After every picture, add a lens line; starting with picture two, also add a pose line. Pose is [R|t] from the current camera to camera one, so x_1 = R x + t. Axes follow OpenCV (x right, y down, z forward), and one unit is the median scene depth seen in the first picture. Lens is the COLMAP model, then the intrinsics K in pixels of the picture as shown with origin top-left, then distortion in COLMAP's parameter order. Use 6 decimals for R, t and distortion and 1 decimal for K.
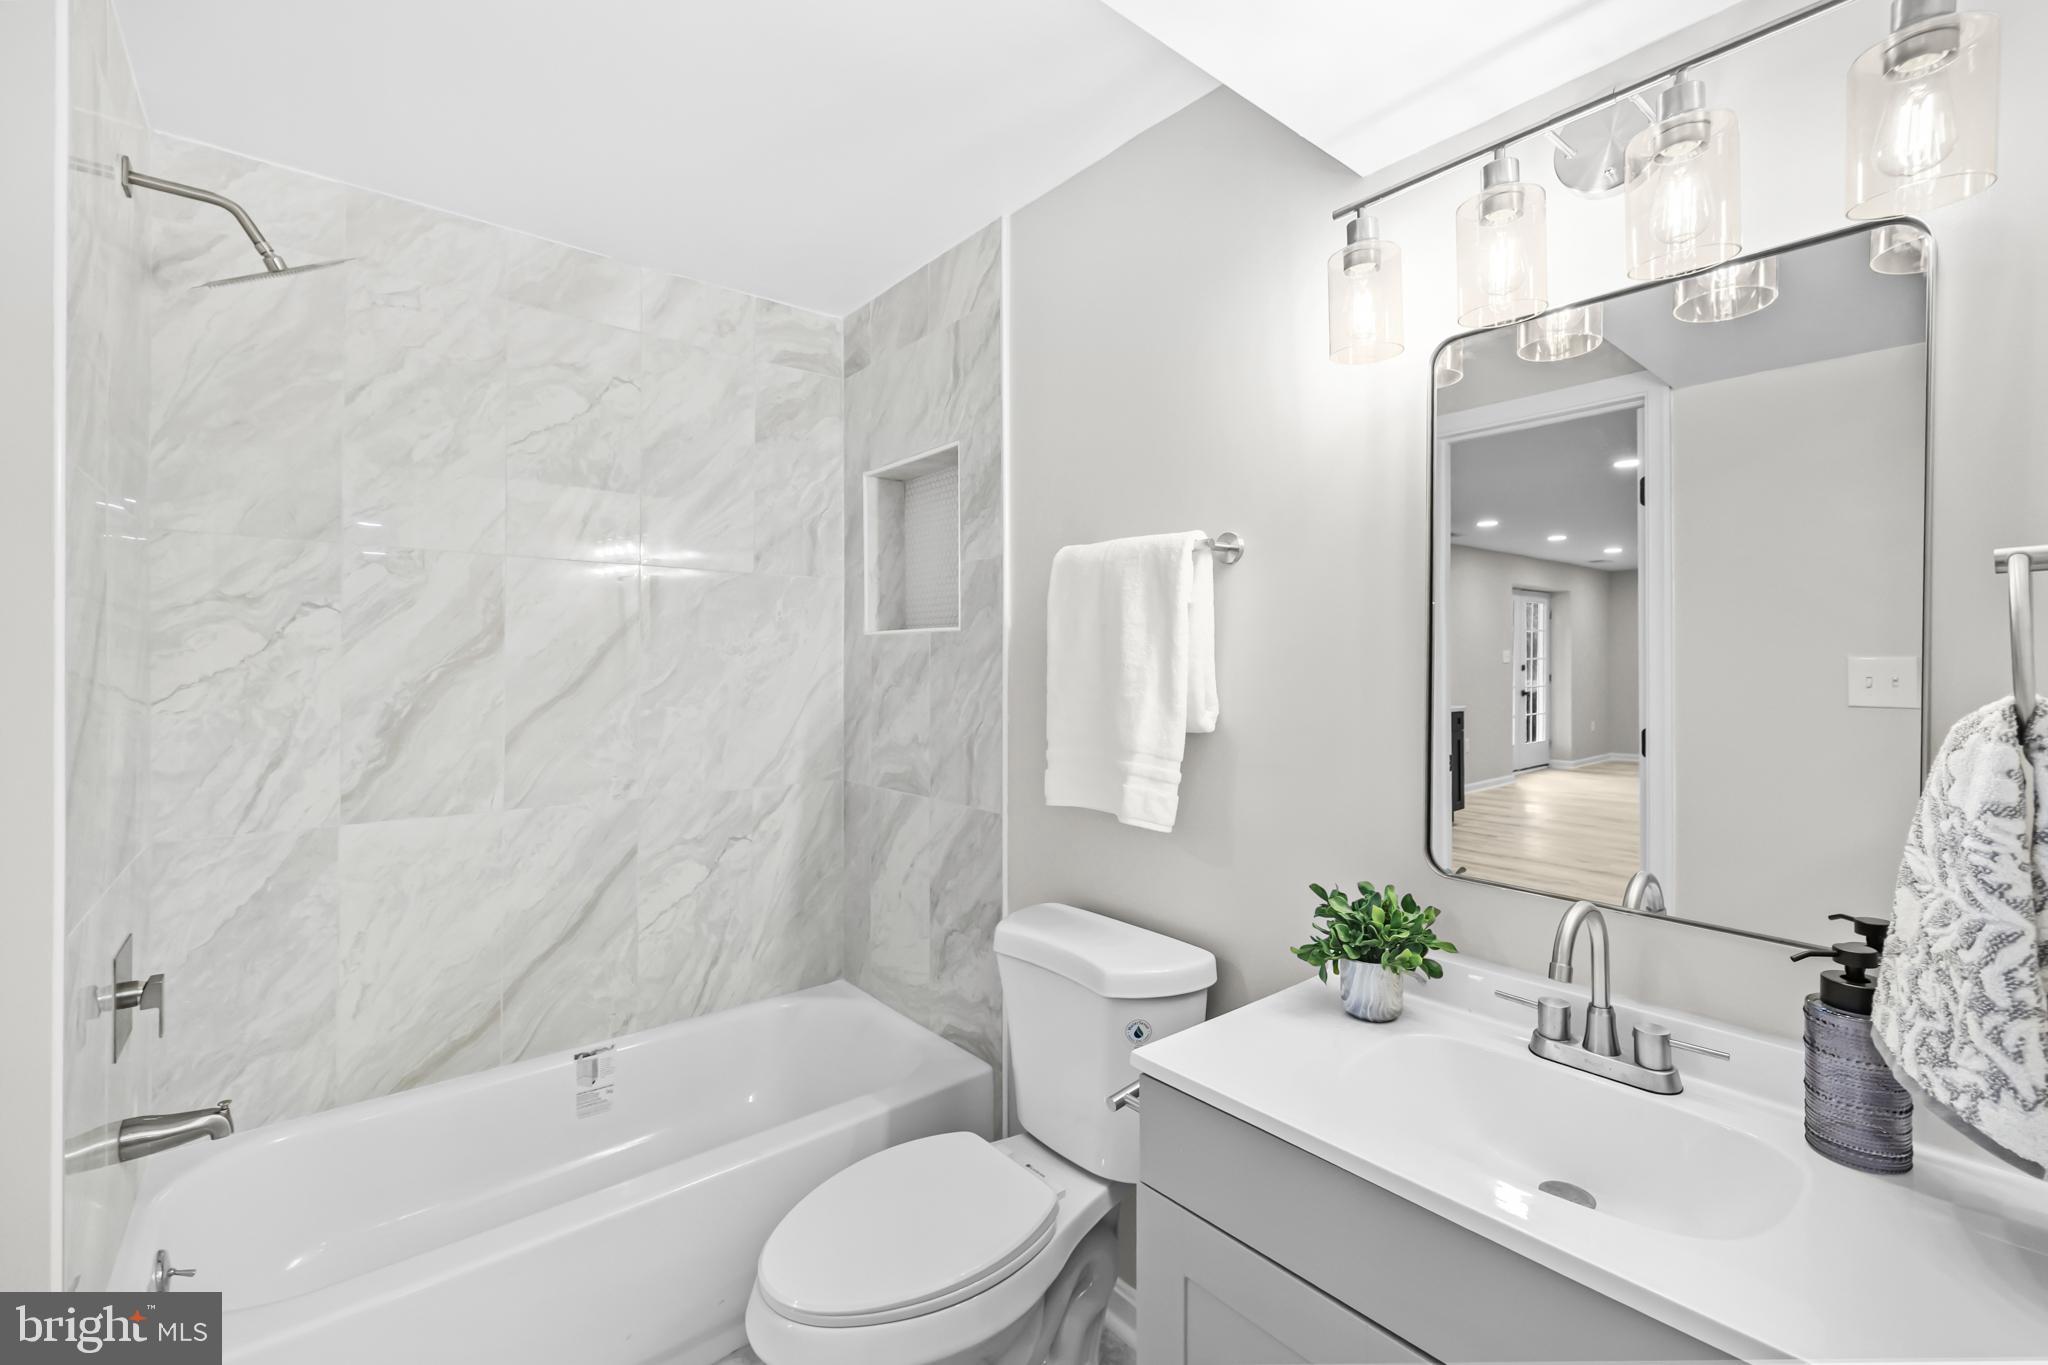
lens RADIAL K [[882.2, 0, 1024.4], [0, 882.2, 670.5], [0, 0, 1]] dist [0.002262, -0.000332]
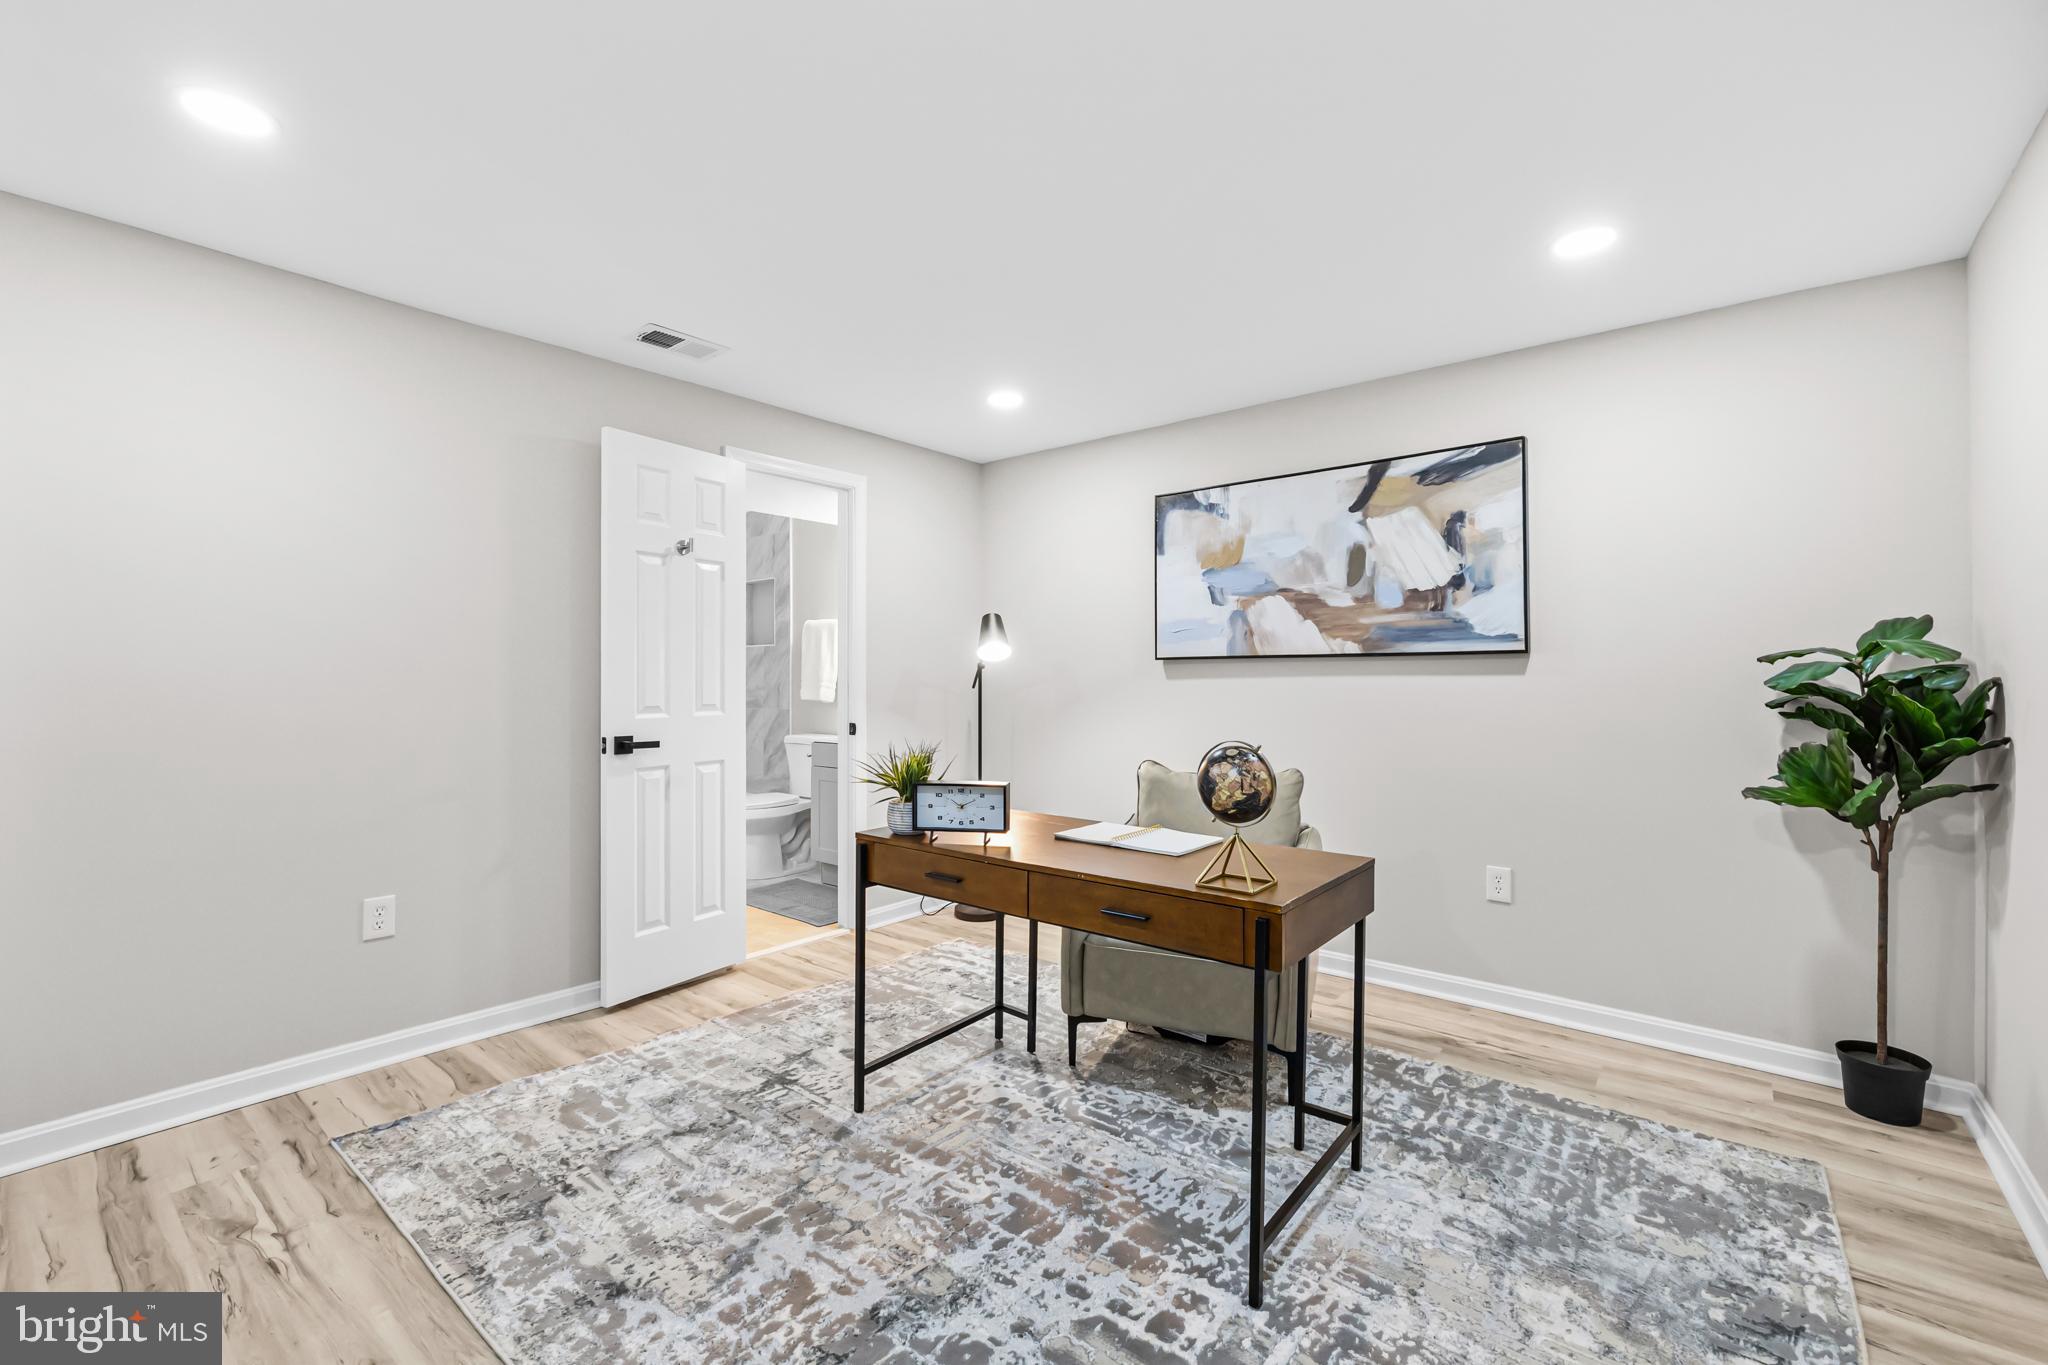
lens RADIAL K [[882.2, 0, 1014.4], [0, 882.2, 678.0], [0, 0, 1]] dist [0.002262, -0.000332]
pose [[0.985178, 0.001780, 0.171527, 0.198204], [-0.001294, 0.999995, -0.002943, 0.064888], [-0.171532, 0.002677, 0.985175, -1.904345]]
